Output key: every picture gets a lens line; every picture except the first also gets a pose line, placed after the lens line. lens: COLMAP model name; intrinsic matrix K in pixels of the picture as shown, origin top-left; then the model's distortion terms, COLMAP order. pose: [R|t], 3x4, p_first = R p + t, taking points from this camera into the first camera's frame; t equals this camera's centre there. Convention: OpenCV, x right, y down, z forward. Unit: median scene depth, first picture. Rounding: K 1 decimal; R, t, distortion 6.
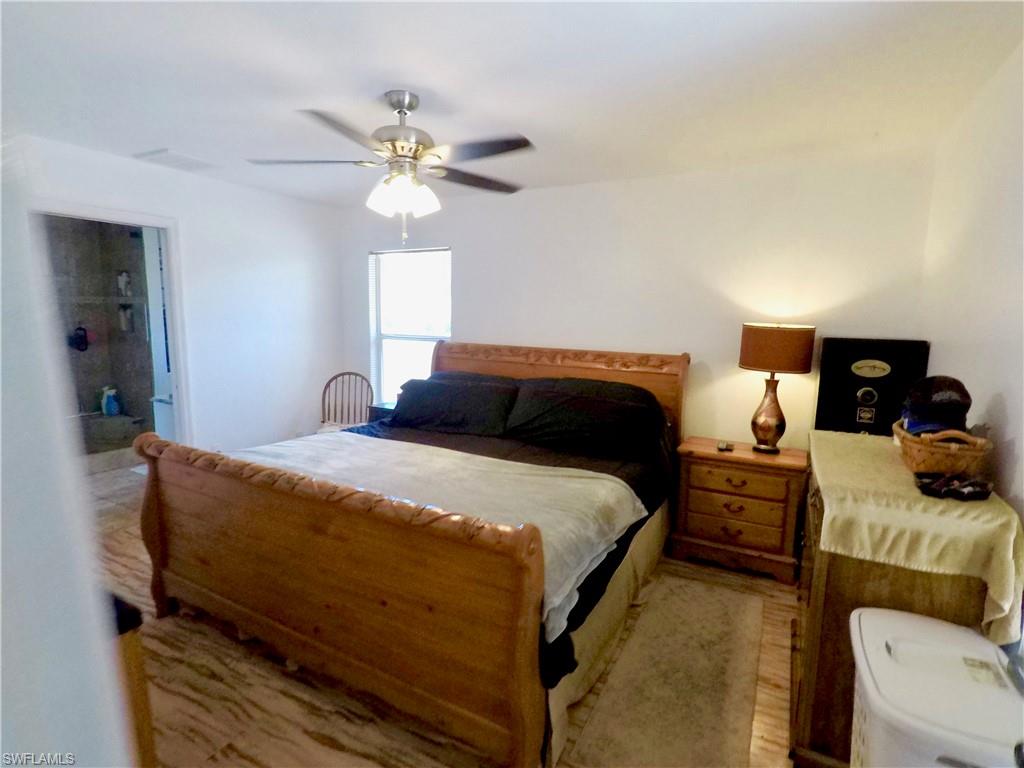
lens RADIAL K [[520.3, 0, 513.7], [0, 520.3, 386.7], [0, 0, 1]] dist [-0.024852, 0.009151]
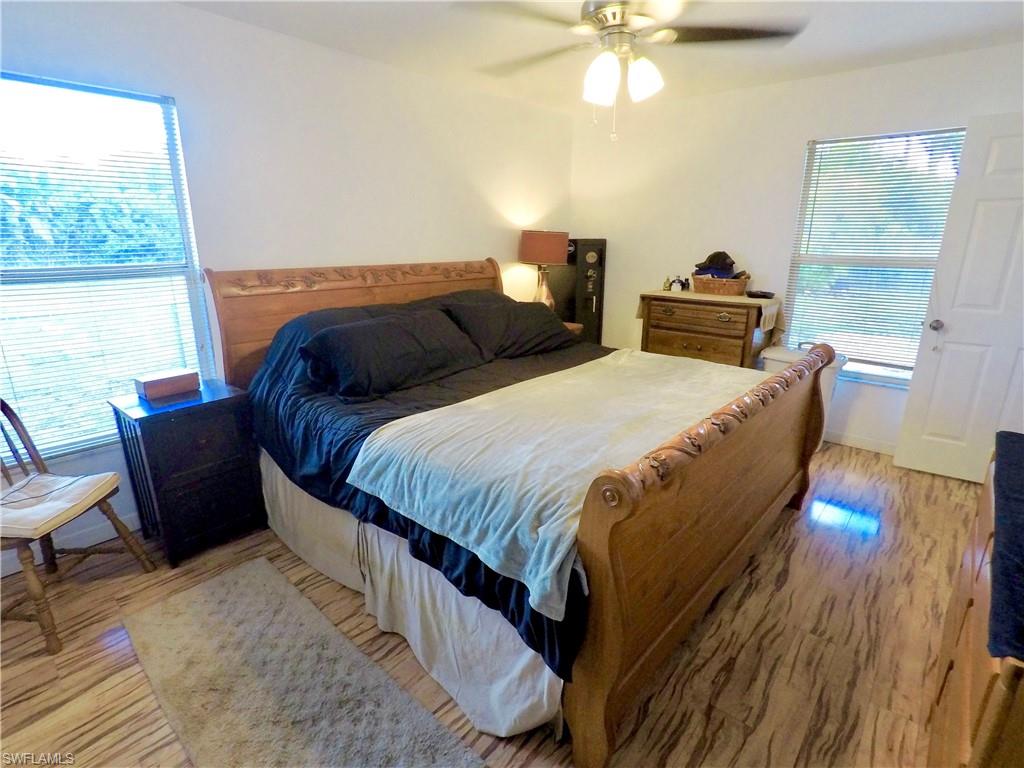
lens RADIAL K [[520.3, 0, 513.7], [0, 520.3, 386.7], [0, 0, 1]] dist [-0.024852, 0.009151]
pose [[0.218372, -0.284837, 0.933371, -1.176978], [0.135535, 0.956037, 0.260045, -0.123805], [-0.966408, 0.069718, 0.247377, 0.985682]]
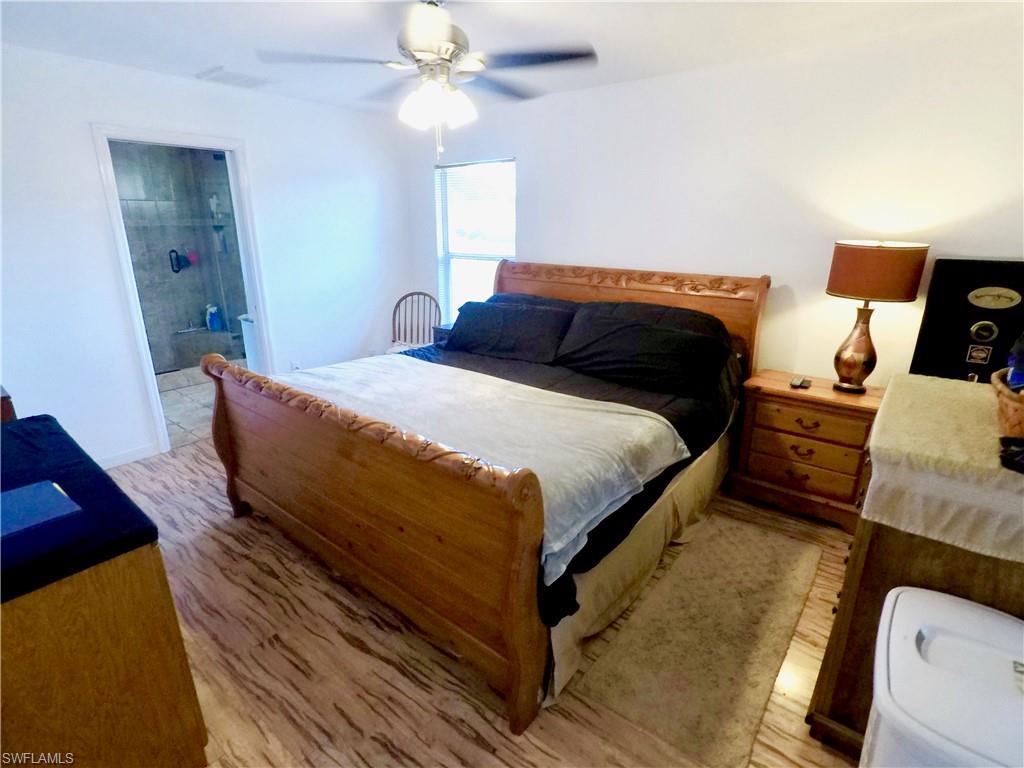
lens RADIAL K [[520.3, 0, 513.7], [0, 520.3, 386.7], [0, 0, 1]] dist [-0.024852, 0.009151]
pose [[0.983611, 0.038029, -0.176248, 0.106968], [-0.009253, 0.986862, 0.161300, -0.024073], [0.180066, -0.157025, 0.971040, 0.057280]]
